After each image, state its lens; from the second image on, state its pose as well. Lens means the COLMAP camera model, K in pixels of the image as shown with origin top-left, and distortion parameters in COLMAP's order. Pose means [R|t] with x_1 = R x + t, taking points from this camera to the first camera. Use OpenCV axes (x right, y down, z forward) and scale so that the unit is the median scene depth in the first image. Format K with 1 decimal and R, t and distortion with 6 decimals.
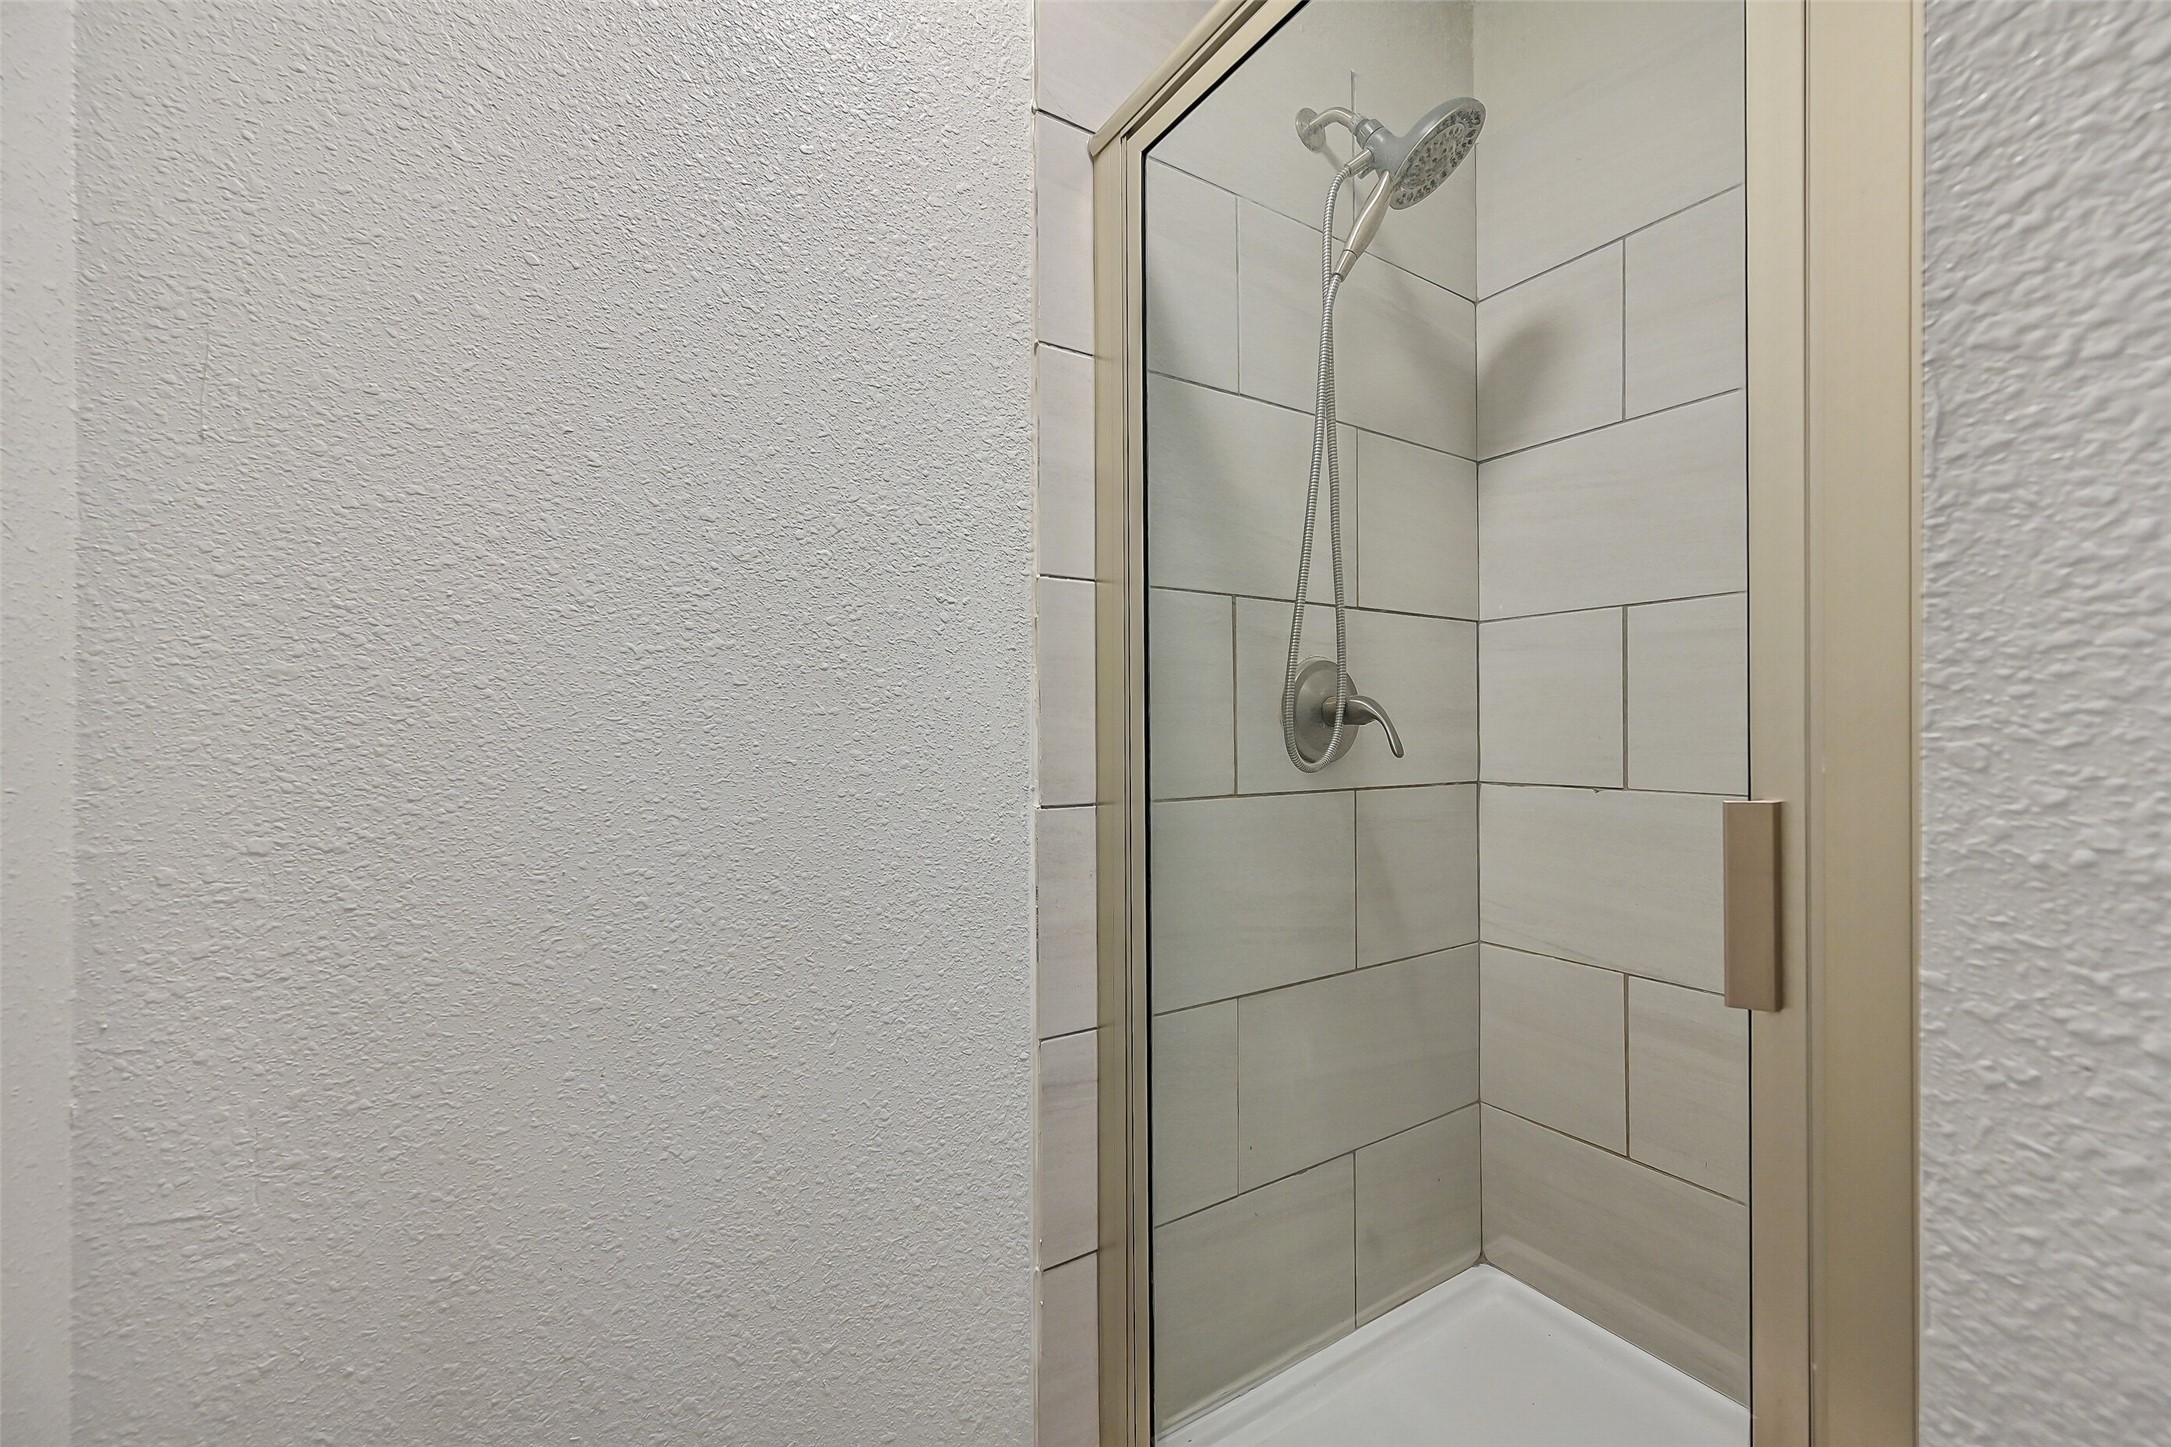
lens RADIAL K [[848.8, 0, 1089.6], [0, 848.8, 731.6], [0, 0, 1]] dist [-0.002361, -0.000229]
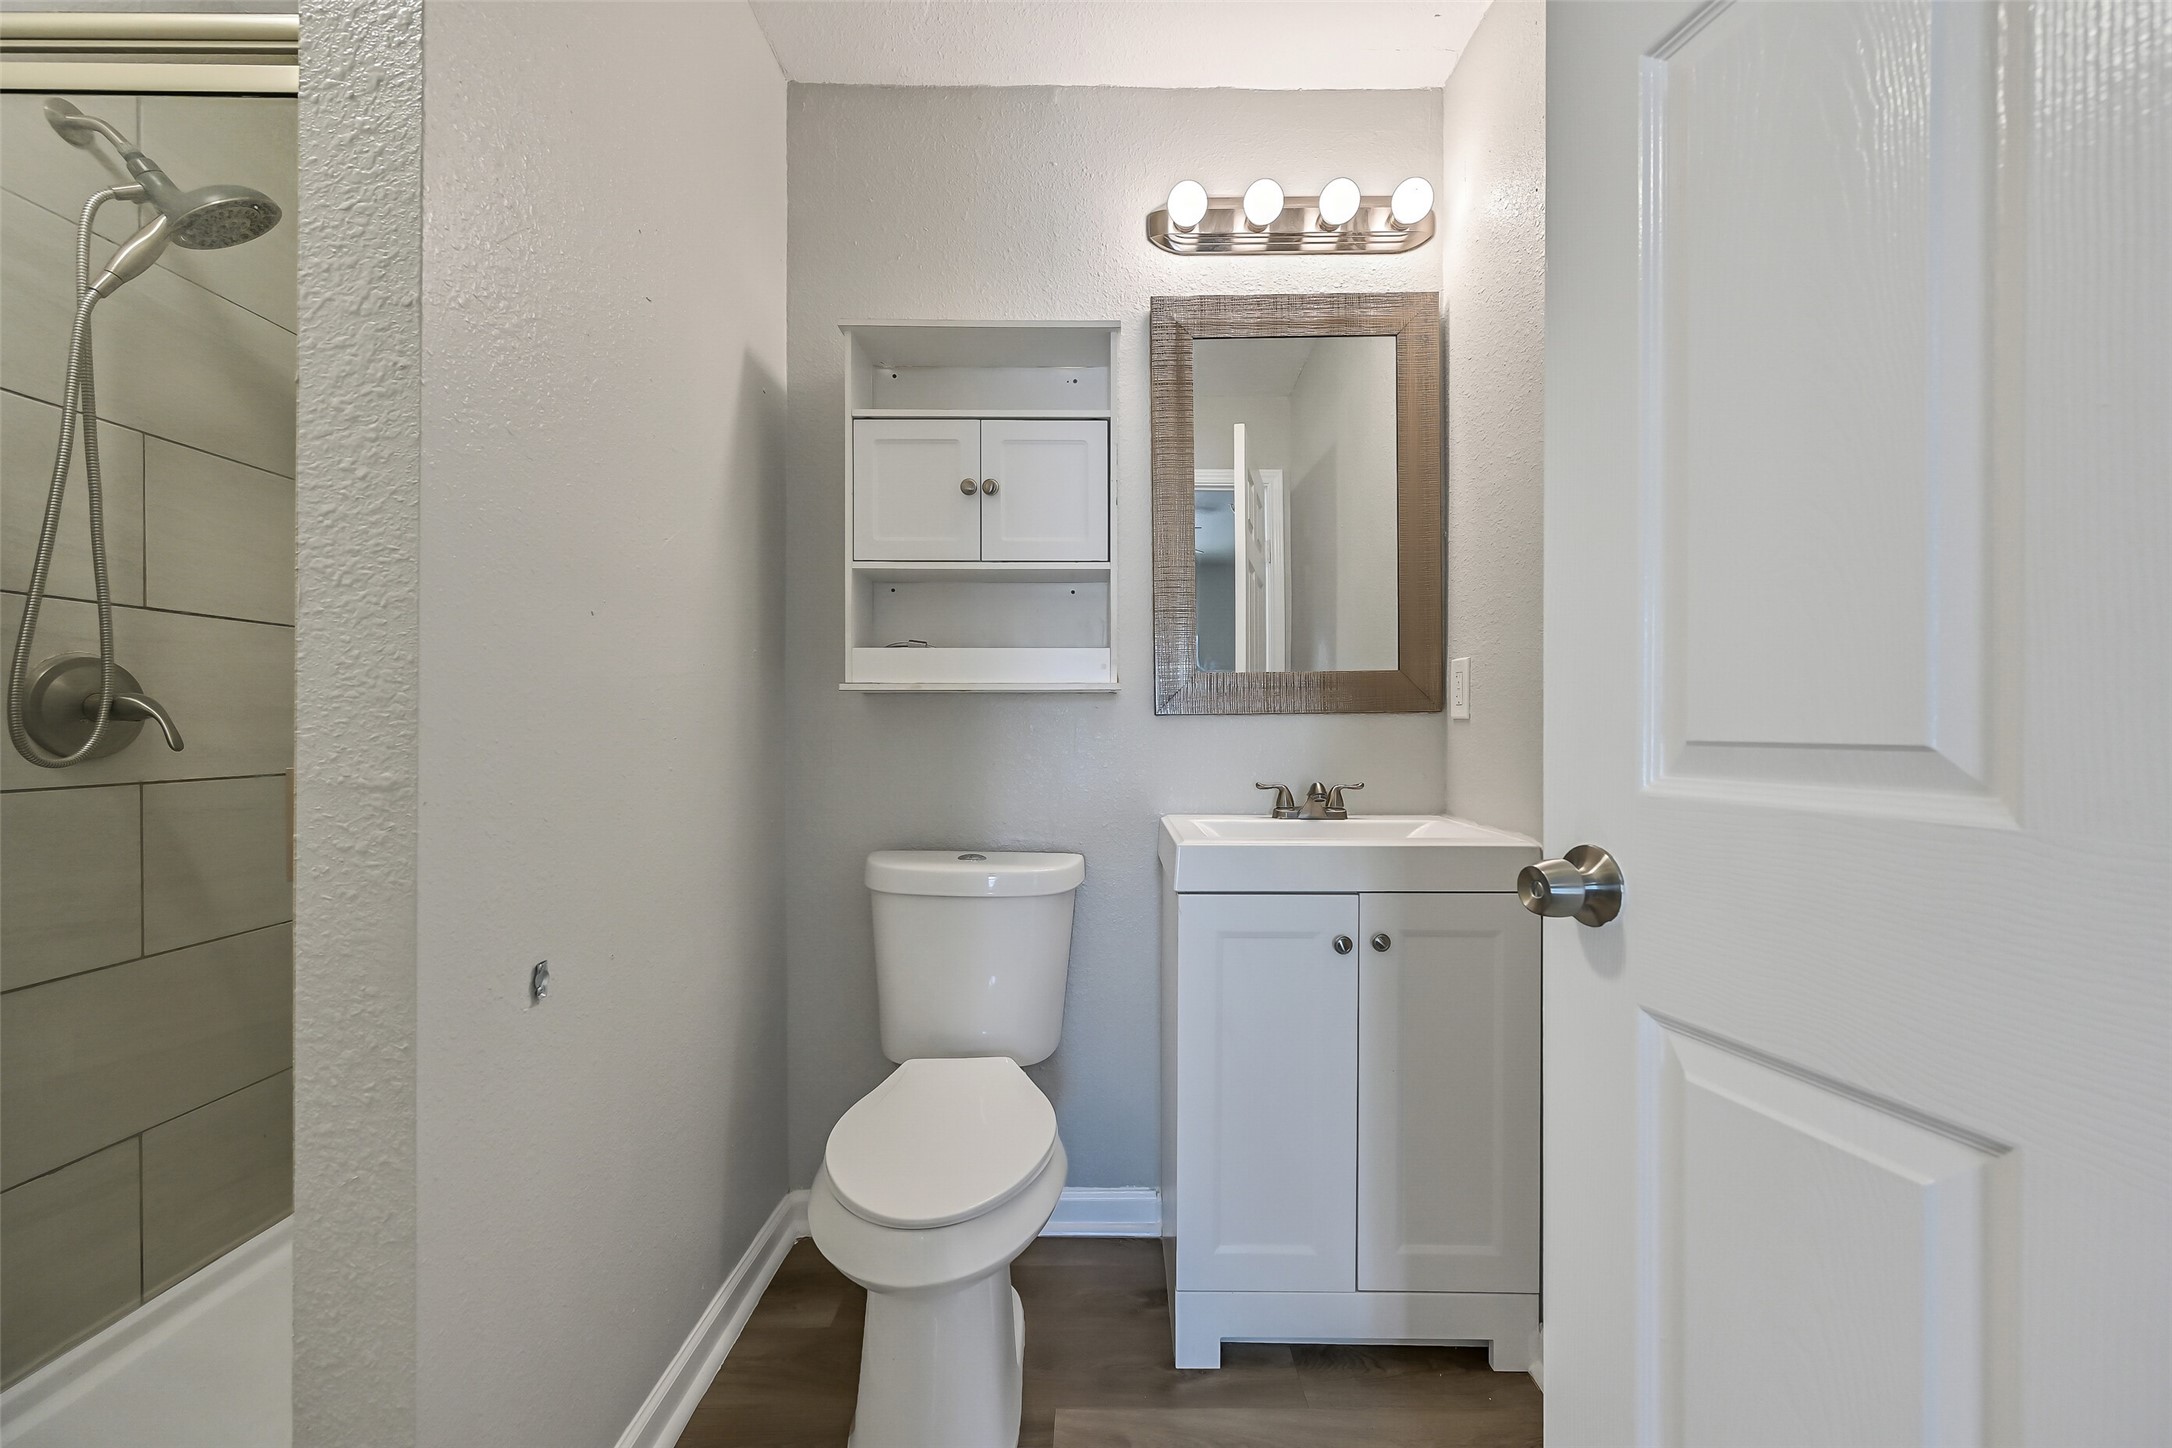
lens RADIAL K [[849.1, 0, 1091.4], [0, 849.1, 735.7], [0, 0, 1]] dist [-0.002361, -0.000229]
pose [[0.522335, 0.000482, 0.852740, 0.160482], [-0.007961, 0.999959, 0.004311, -0.011687], [-0.852703, -0.009040, 0.522317, -2.088654]]
